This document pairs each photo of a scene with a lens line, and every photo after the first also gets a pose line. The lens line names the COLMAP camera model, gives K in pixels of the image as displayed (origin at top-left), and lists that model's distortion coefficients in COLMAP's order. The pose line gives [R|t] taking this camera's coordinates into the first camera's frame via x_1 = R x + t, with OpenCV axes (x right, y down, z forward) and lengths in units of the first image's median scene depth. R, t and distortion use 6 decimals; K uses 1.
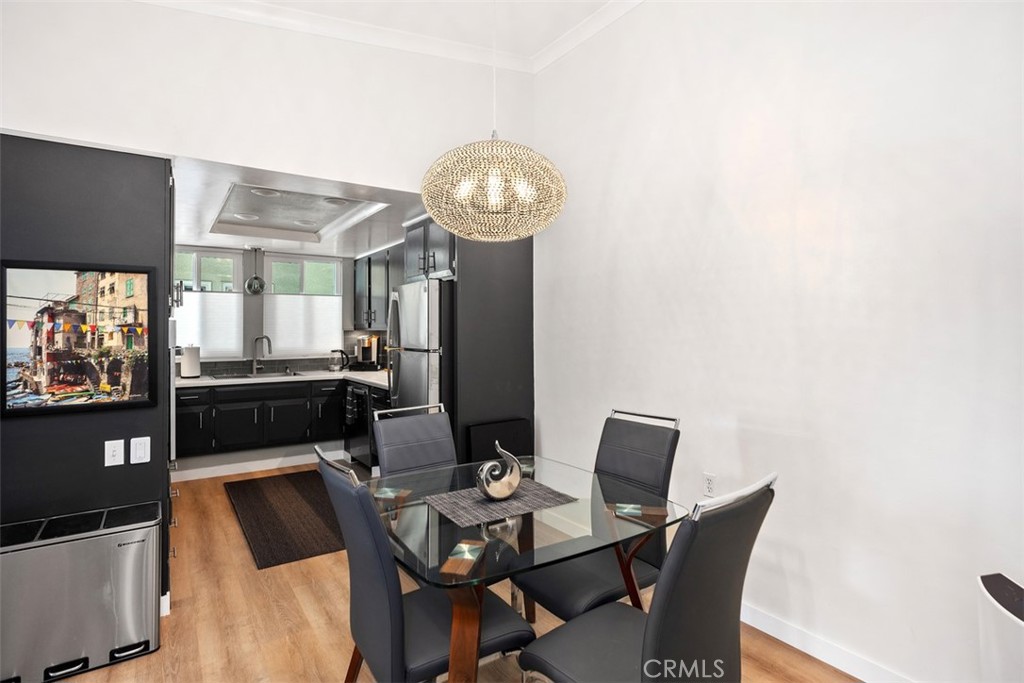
lens RADIAL K [[526.0, 0, 515.6], [0, 526.0, 318.1], [0, 0, 1]] dist [0.003770, 0.000244]
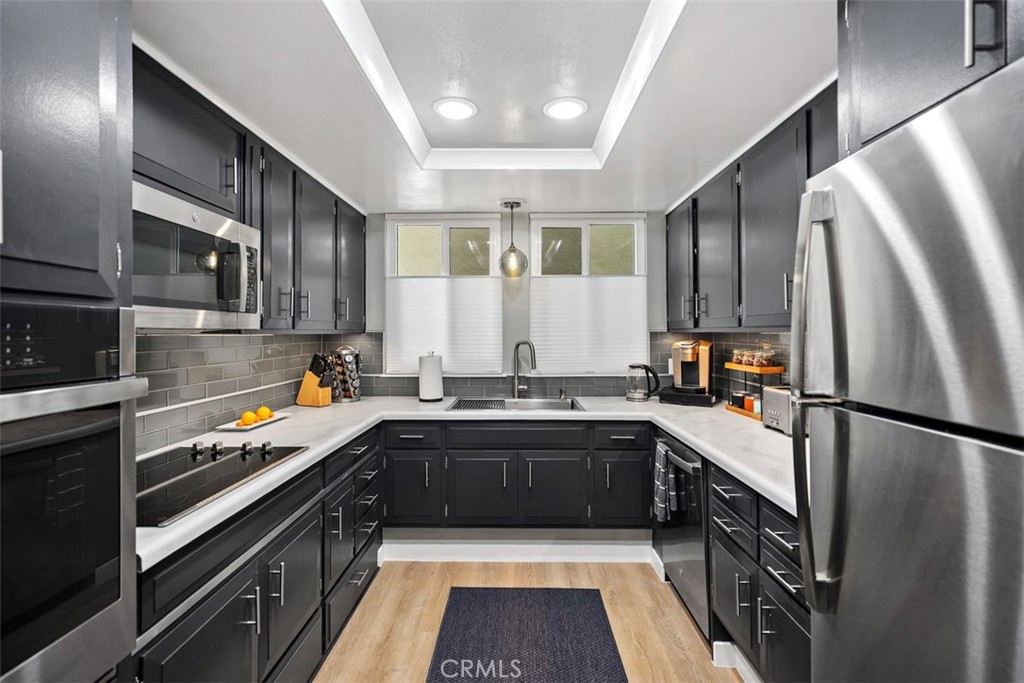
lens RADIAL K [[474.2, 0, 512.2], [0, 474.2, 327.8], [0, 0, 1]] dist [0.004269, 0.000075]
pose [[0.821425, -0.005472, -0.570291, -0.152293], [0.010645, 0.999927, 0.005738, 0.013982], [0.570218, -0.010785, 0.821423, 0.482758]]
